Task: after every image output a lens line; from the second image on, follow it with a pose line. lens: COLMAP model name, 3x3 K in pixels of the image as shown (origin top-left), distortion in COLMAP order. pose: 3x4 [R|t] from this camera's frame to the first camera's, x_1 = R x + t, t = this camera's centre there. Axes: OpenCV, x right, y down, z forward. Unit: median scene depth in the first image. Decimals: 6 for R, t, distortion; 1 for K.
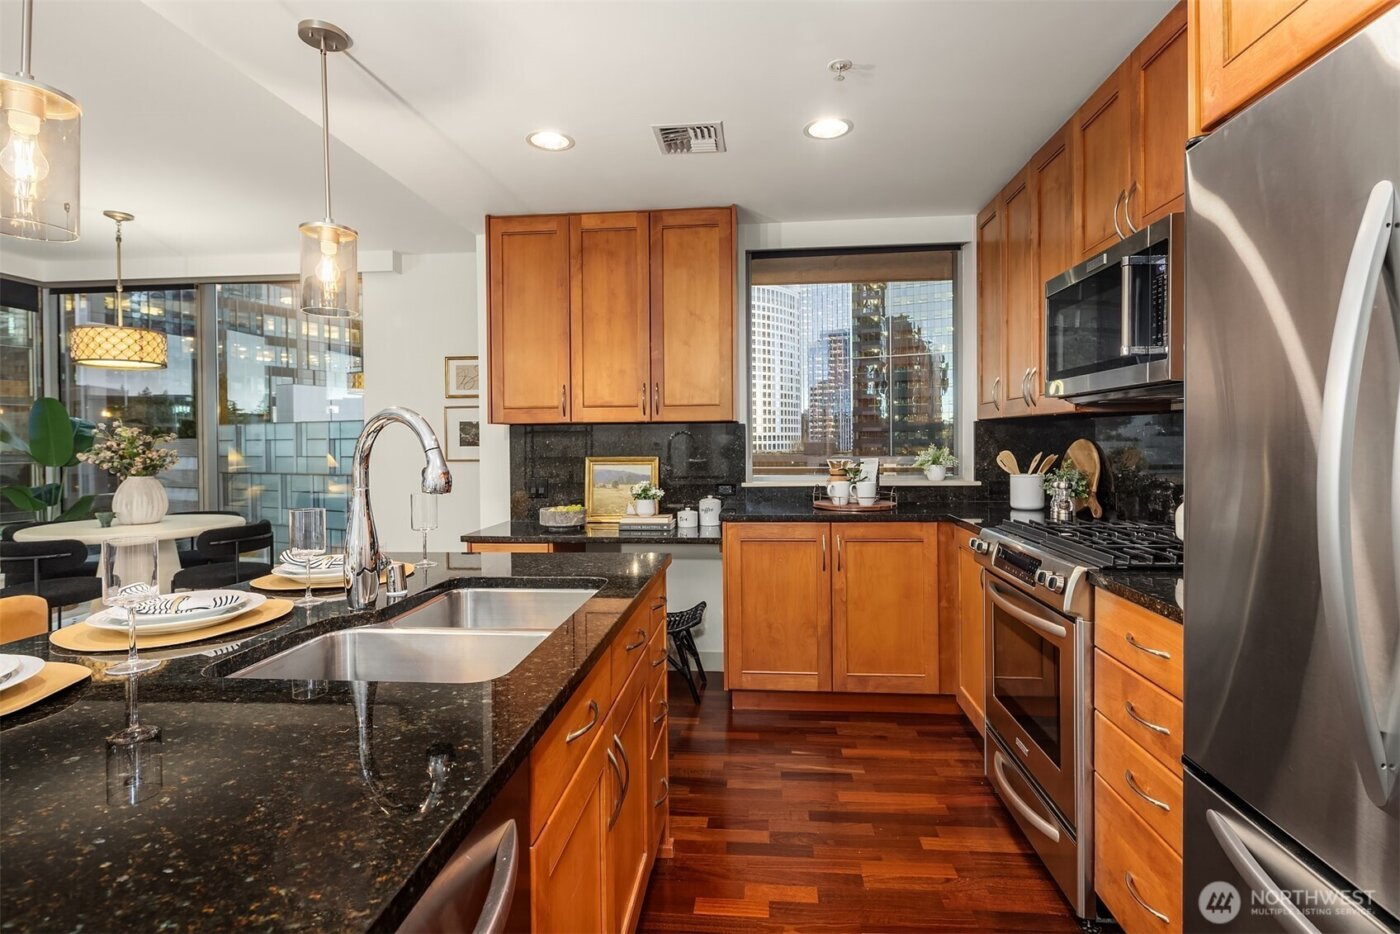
lens RADIAL K [[680.0, 0, 702.0], [0, 680.0, 445.7], [0, 0, 1]] dist [0.002432, -0.001180]
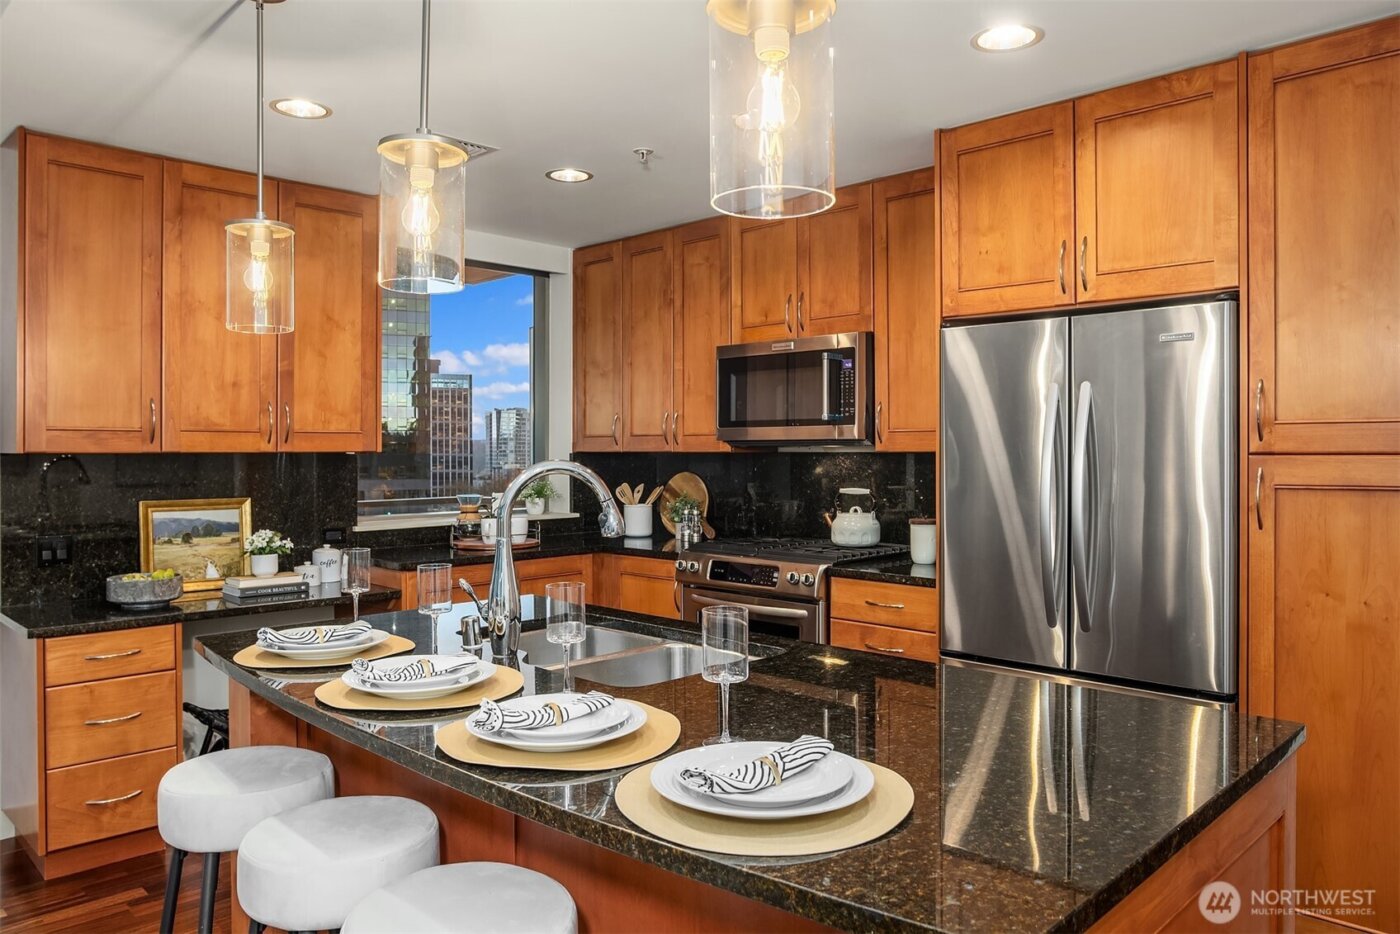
lens RADIAL K [[980.0, 0, 692.7], [0, 980.0, 454.2], [0, 0, 1]] dist [-0.018717, 0.001360]
pose [[0.639296, 0.005652, 0.768940, -0.631687], [0.003264, 0.999944, -0.010064, -0.020819], [-0.768954, 0.008944, 0.639242, -0.066515]]
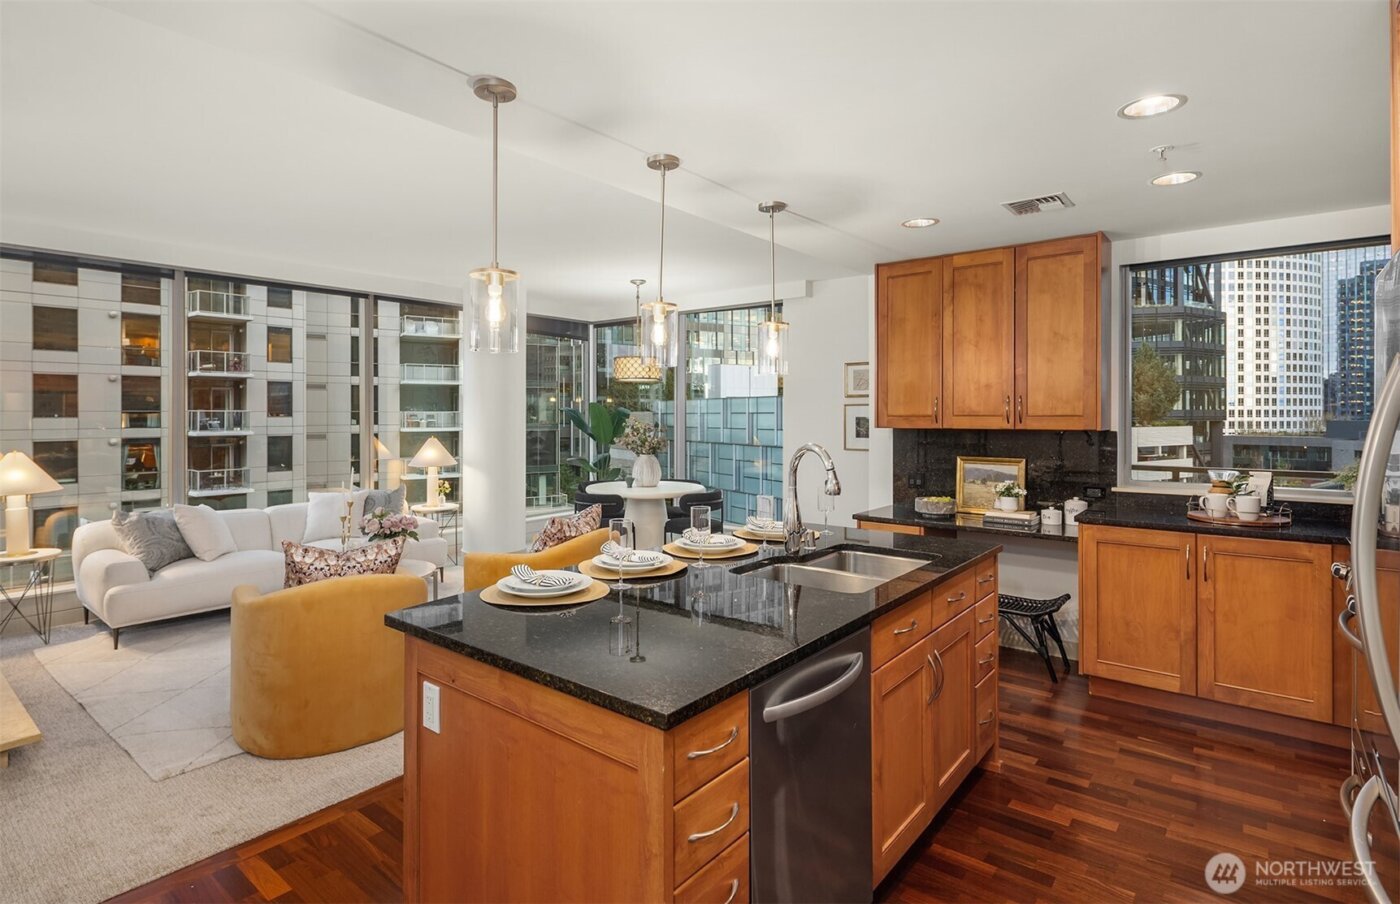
lens RADIAL K [[700.2, 0, 678.6], [0, 700.2, 417.1], [0, 0, 1]] dist [0.000537, -0.000784]
pose [[0.825794, 0.009593, -0.563891, 0.124439], [-0.011305, 0.999936, 0.000456, -0.050945], [0.563859, 0.005998, 0.825849, -0.298129]]
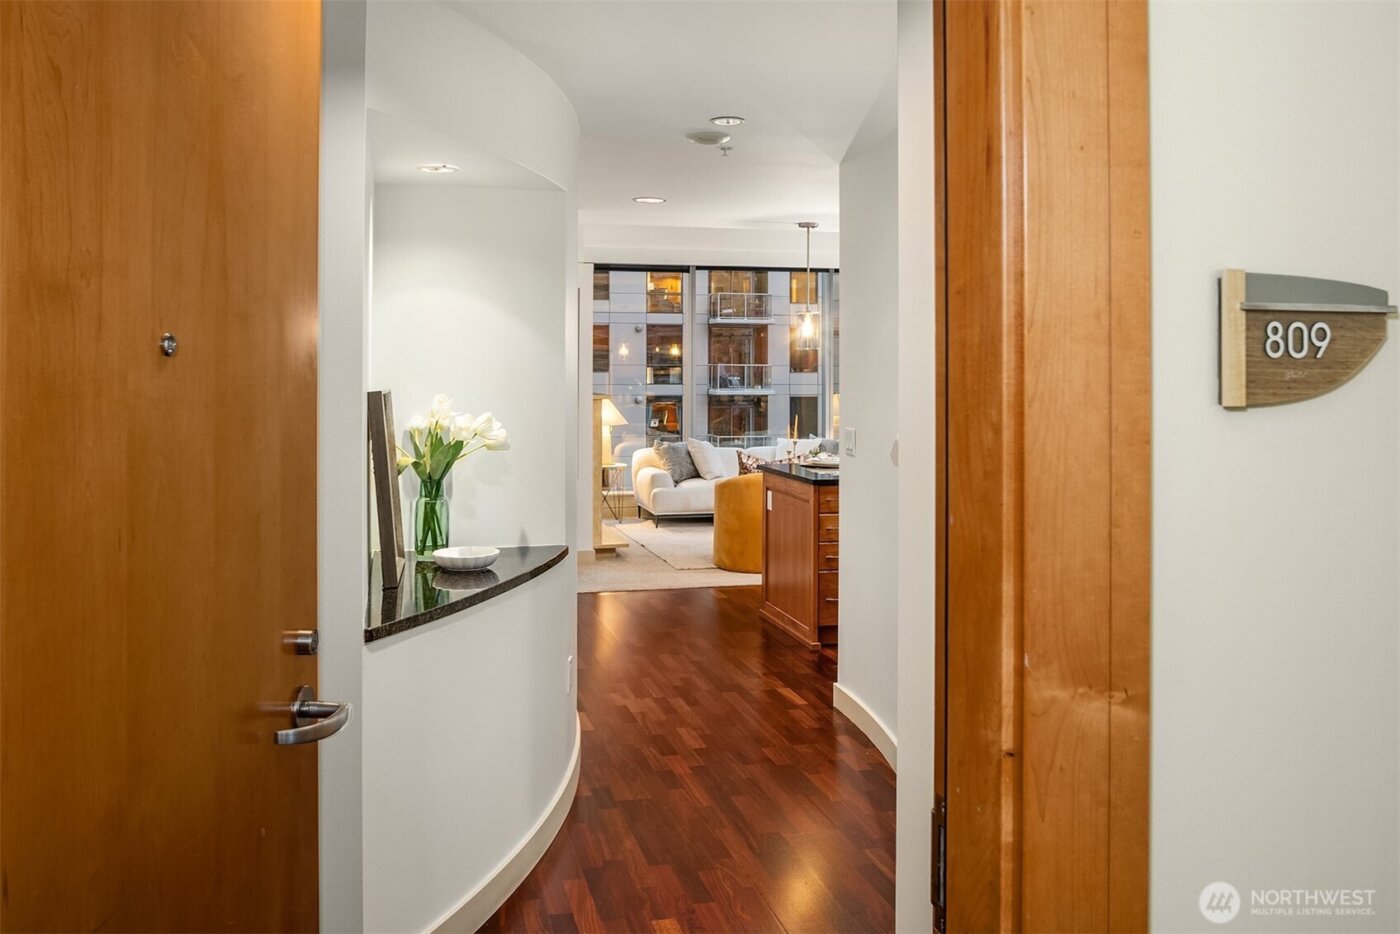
lens RADIAL K [[1100.6, 0, 700.0], [0, 1100.6, 467.0], [0, 0, 1]] dist [-0.074073, 0.000339]
pose [[0.342851, 0.093118, -0.934763, 1.432234], [-0.014615, 0.995483, 0.093807, -0.074294], [0.939276, -0.018501, 0.342664, -0.746874]]
